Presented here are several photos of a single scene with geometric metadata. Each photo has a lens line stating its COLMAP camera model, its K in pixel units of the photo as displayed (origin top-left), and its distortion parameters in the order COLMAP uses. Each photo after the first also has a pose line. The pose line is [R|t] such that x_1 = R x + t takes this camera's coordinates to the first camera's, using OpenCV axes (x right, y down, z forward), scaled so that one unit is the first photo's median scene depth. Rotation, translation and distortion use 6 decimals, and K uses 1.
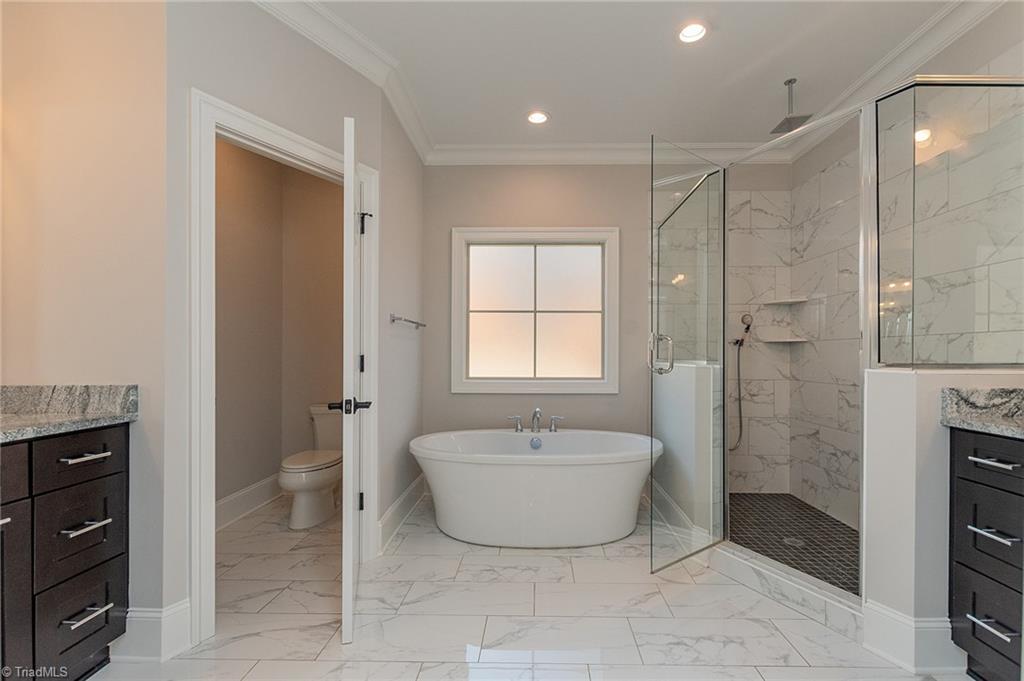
lens RADIAL K [[448.5, 0, 501.9], [0, 448.5, 354.3], [0, 0, 1]] dist [-0.000009, -0.000751]
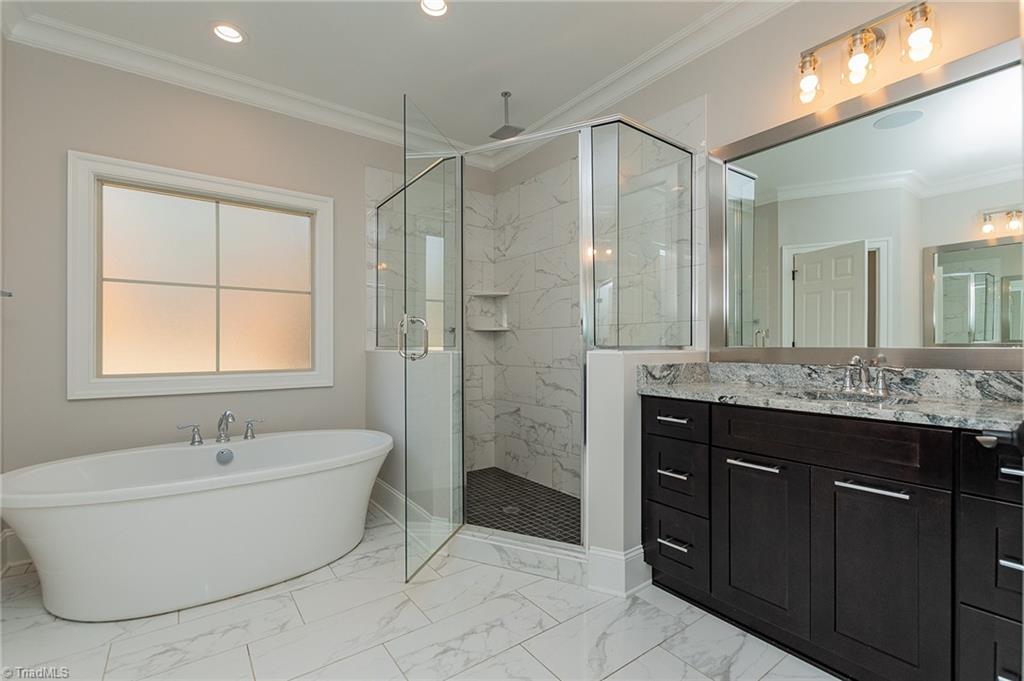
lens RADIAL K [[454.4, 0, 502.5], [0, 454.4, 346.2], [0, 0, 1]] dist [0.000986, -0.000215]
pose [[0.774797, -0.001205, 0.632208, -0.076190], [0.000434, 0.999999, 0.001374, 0.012046], [-0.632209, -0.000790, 0.774797, 0.145318]]
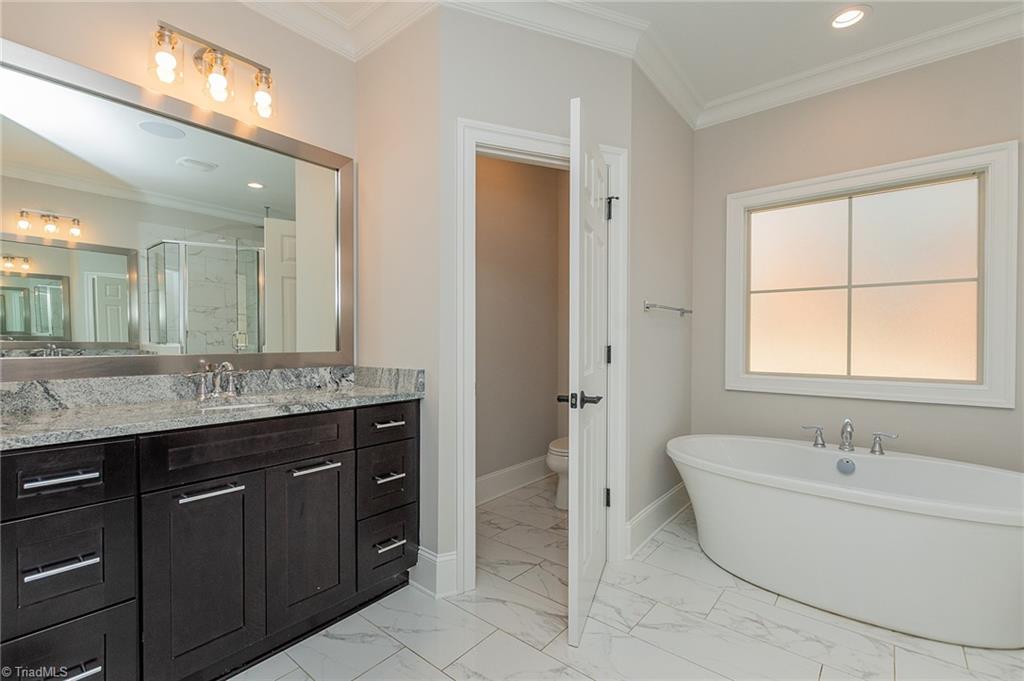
lens RADIAL K [[441.8, 0, 492.3], [0, 441.8, 345.3], [0, 0, 1]] dist [-0.001440, -0.000708]
pose [[0.800550, 0.002671, -0.599260, 0.070789], [0.000642, 0.999986, 0.005315, -0.005389], [0.599265, -0.004640, 0.800537, 0.122061]]
